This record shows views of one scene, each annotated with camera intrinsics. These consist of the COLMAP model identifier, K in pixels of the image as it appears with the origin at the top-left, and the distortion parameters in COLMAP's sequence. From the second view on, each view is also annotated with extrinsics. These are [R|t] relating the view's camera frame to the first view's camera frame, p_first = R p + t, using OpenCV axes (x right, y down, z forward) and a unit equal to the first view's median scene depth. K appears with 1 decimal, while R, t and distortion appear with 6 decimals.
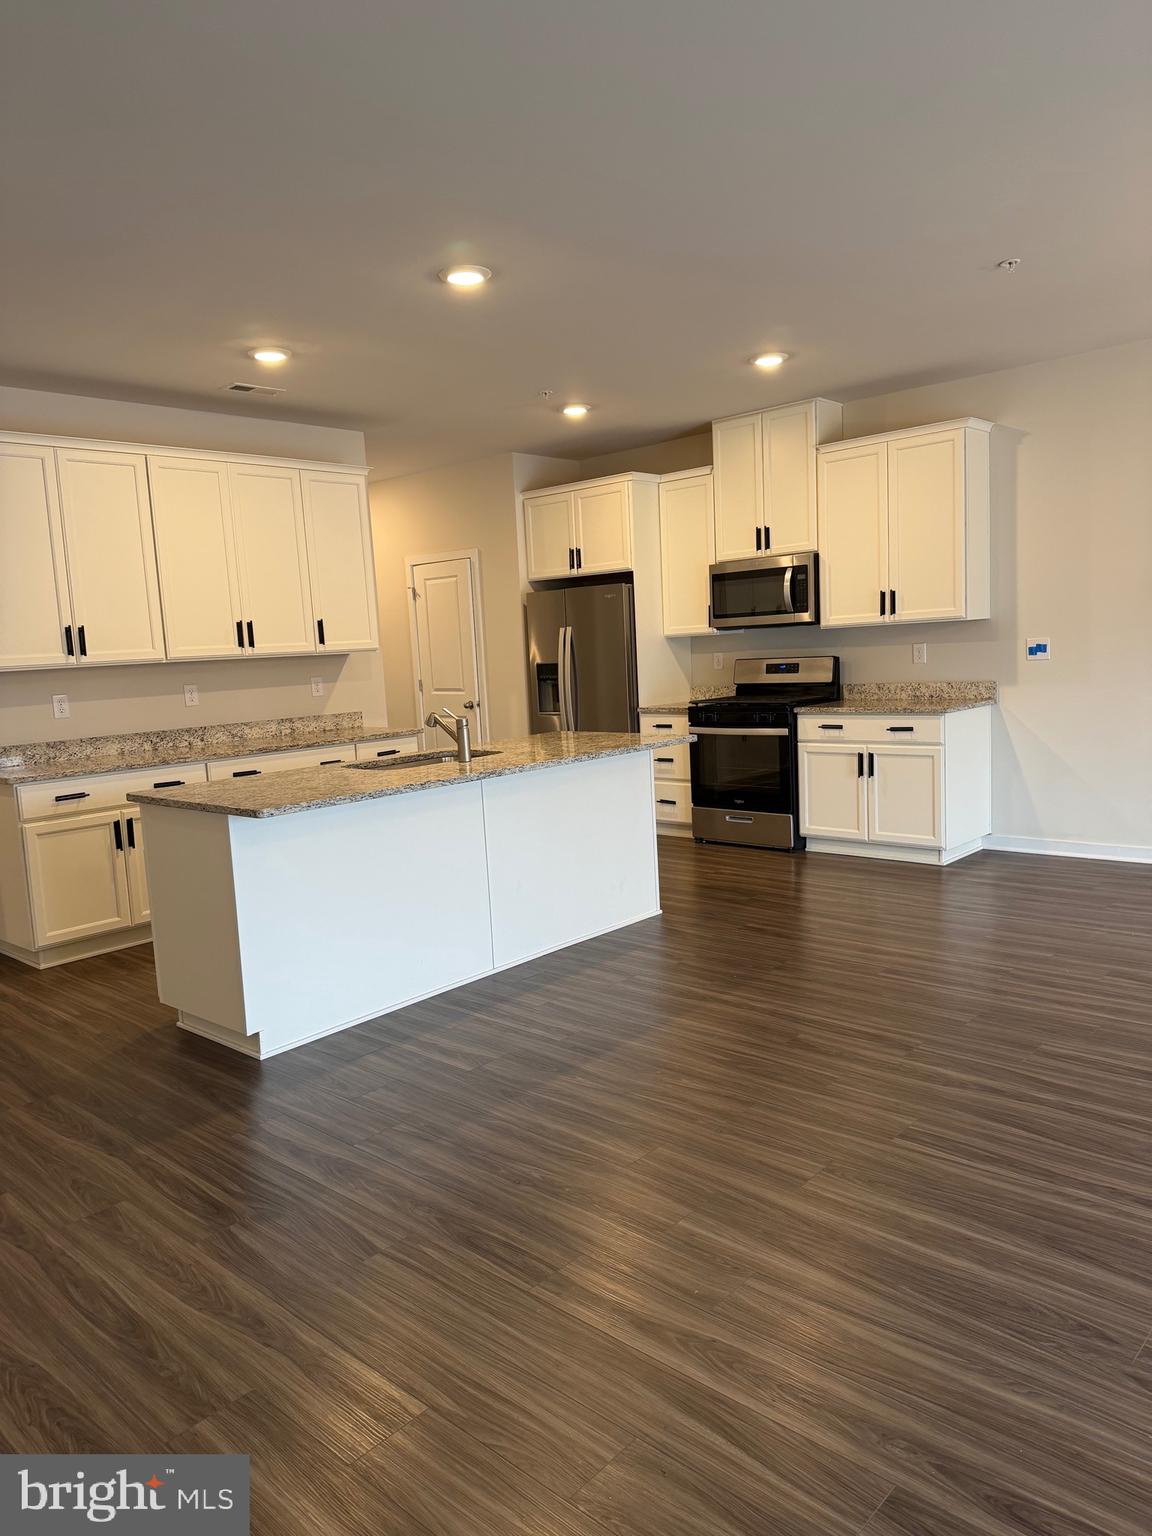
lens RADIAL K [[1077.7, 0, 576.0], [0, 1077.7, 768.0], [0, 0, 1]] dist [0.161236, -0.283246]
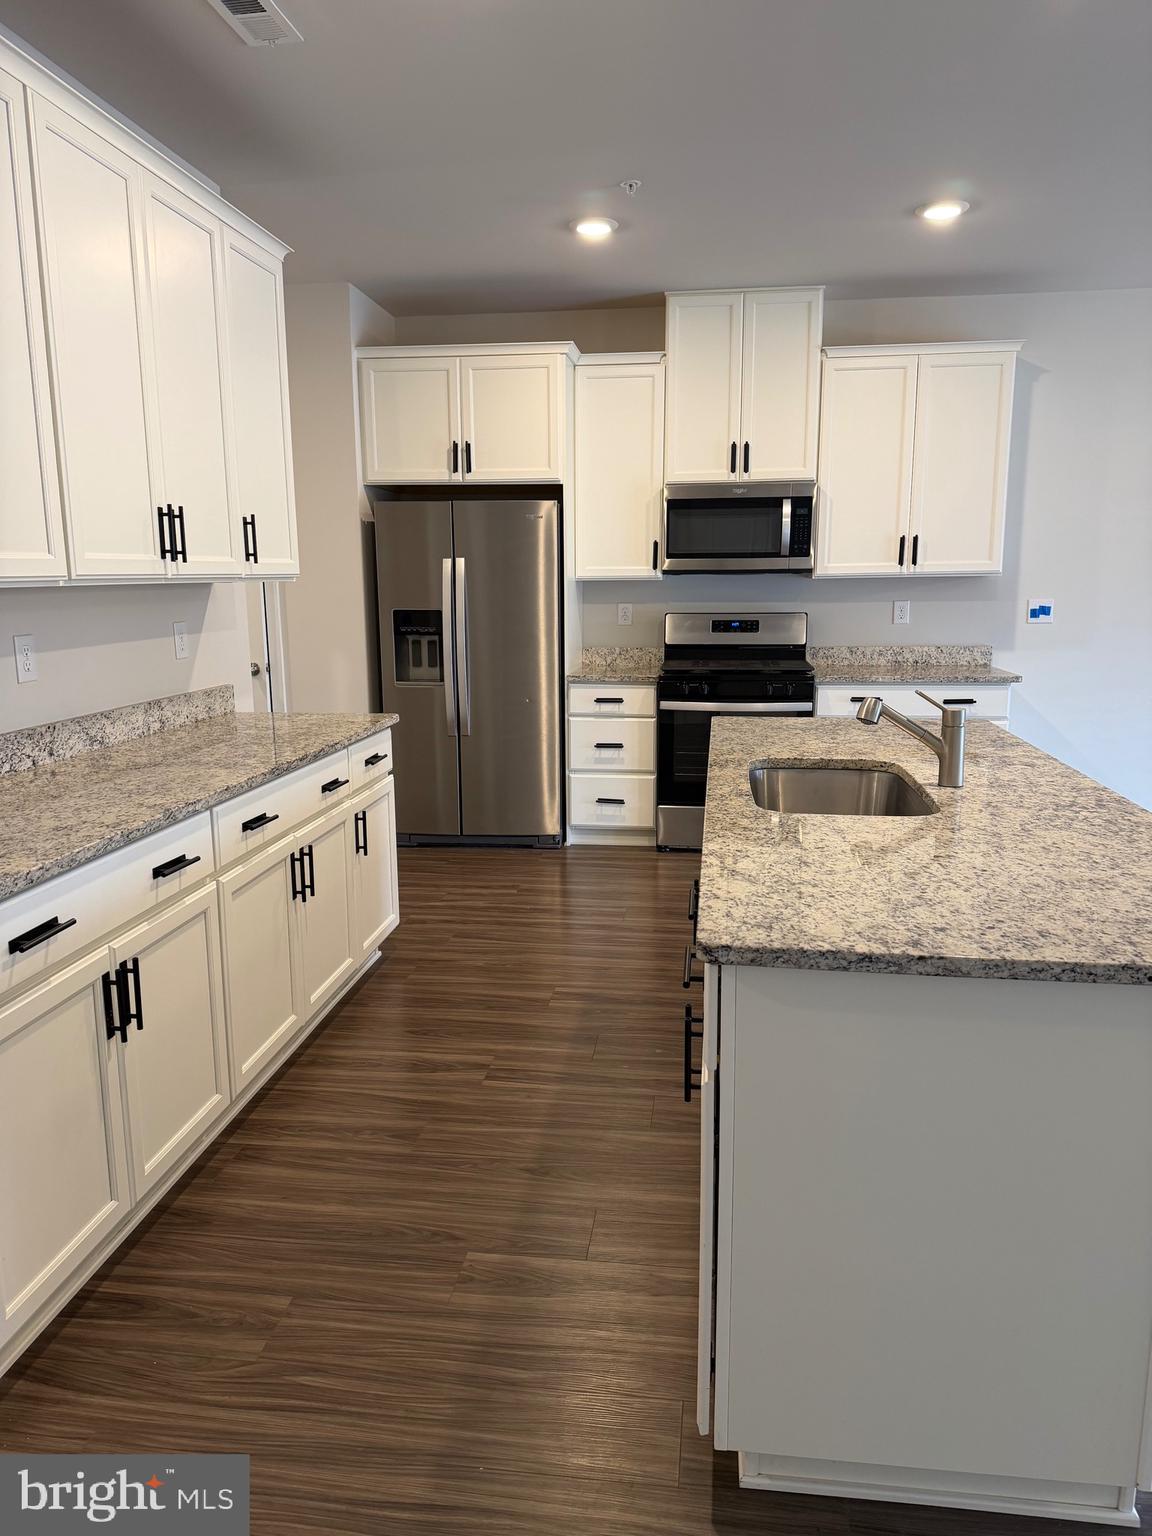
lens RADIAL K [[1077.7, 0, 576.0], [0, 1077.7, 768.0], [0, 0, 1]] dist [0.161236, -0.283246]
pose [[0.806966, -0.055178, 0.588015, -0.395858], [0.030875, 0.998206, 0.051297, -0.032723], [-0.589790, -0.023239, 0.807222, 0.432293]]
